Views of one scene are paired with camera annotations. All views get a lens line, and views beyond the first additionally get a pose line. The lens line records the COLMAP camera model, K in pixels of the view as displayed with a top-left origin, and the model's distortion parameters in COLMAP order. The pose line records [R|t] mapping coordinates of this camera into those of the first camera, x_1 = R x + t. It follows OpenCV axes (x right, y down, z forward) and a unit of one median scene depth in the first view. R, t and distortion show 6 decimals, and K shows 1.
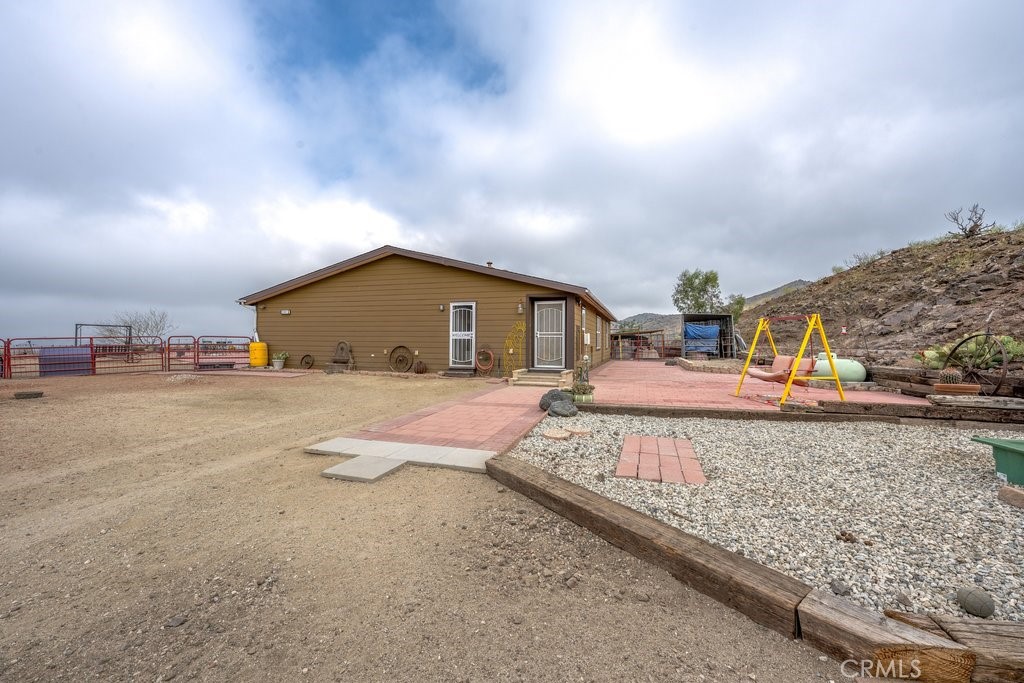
lens RADIAL K [[366.6, 0, 525.7], [0, 366.6, 342.8], [0, 0, 1]] dist [-0.002637, -0.000018]
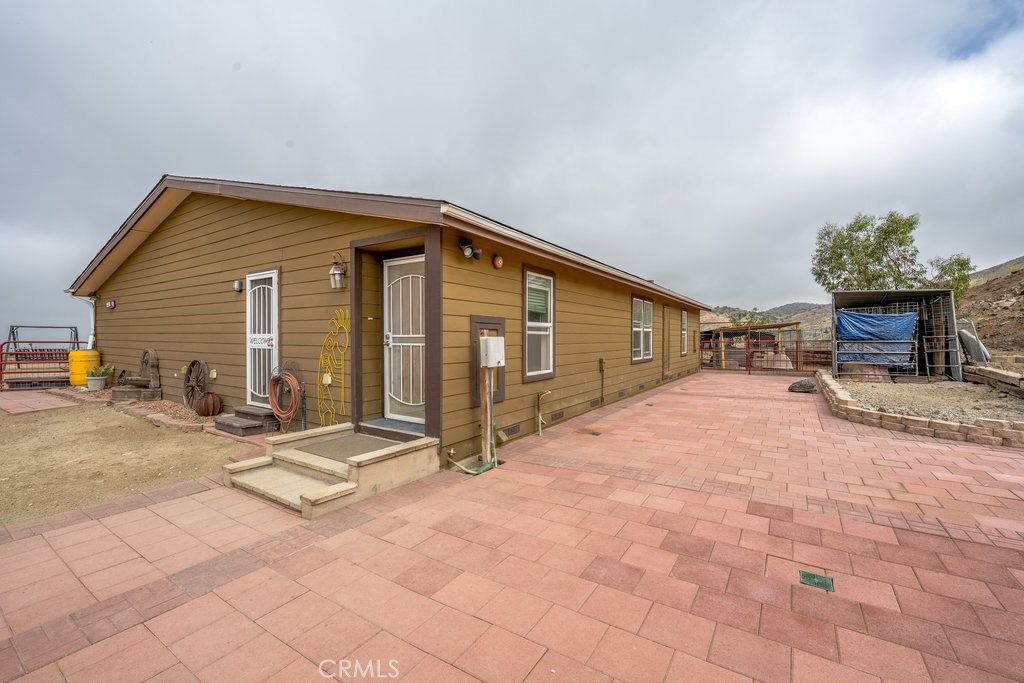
lens RADIAL K [[409.5, 0, 508.2], [0, 409.5, 341.2], [0, 0, 1]] dist [0.001549, 0.000260]
pose [[0.959577, -0.001830, -0.281440, 0.162179], [0.002502, 0.999995, 0.002028, -0.011887], [0.281435, -0.002650, 0.959577, 0.331401]]
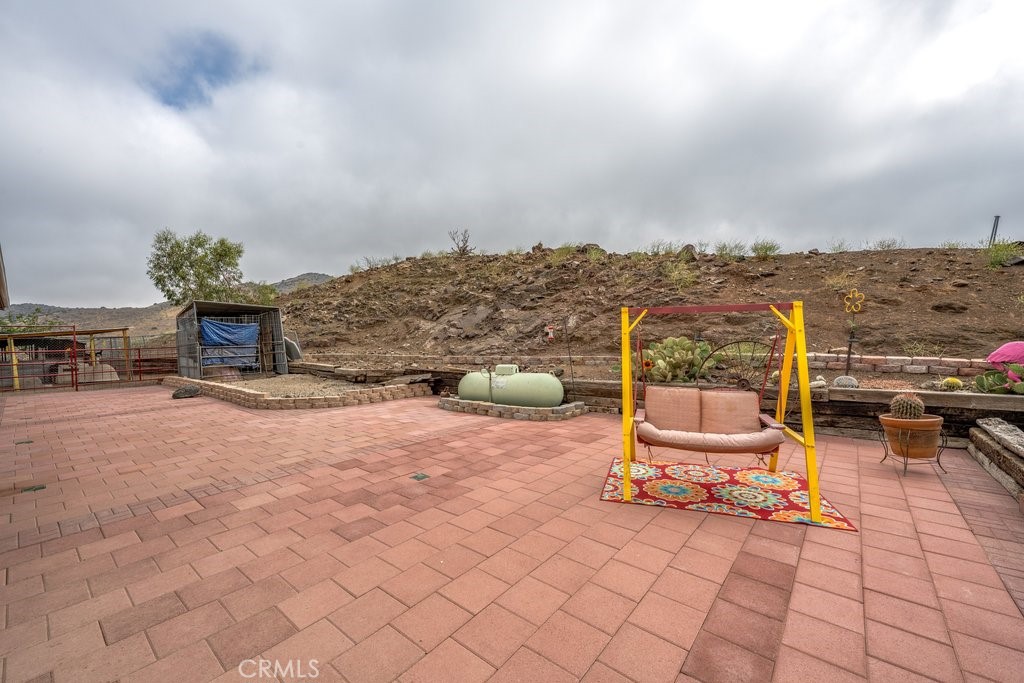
lens RADIAL K [[409.5, 0, 508.2], [0, 409.5, 341.2], [0, 0, 1]] dist [0.001549, 0.000260]
pose [[0.394712, -0.010524, 0.918744, 0.043253], [0.020267, 0.999791, 0.002745, -0.010624], [-0.918581, 0.017537, 0.394843, 0.345814]]
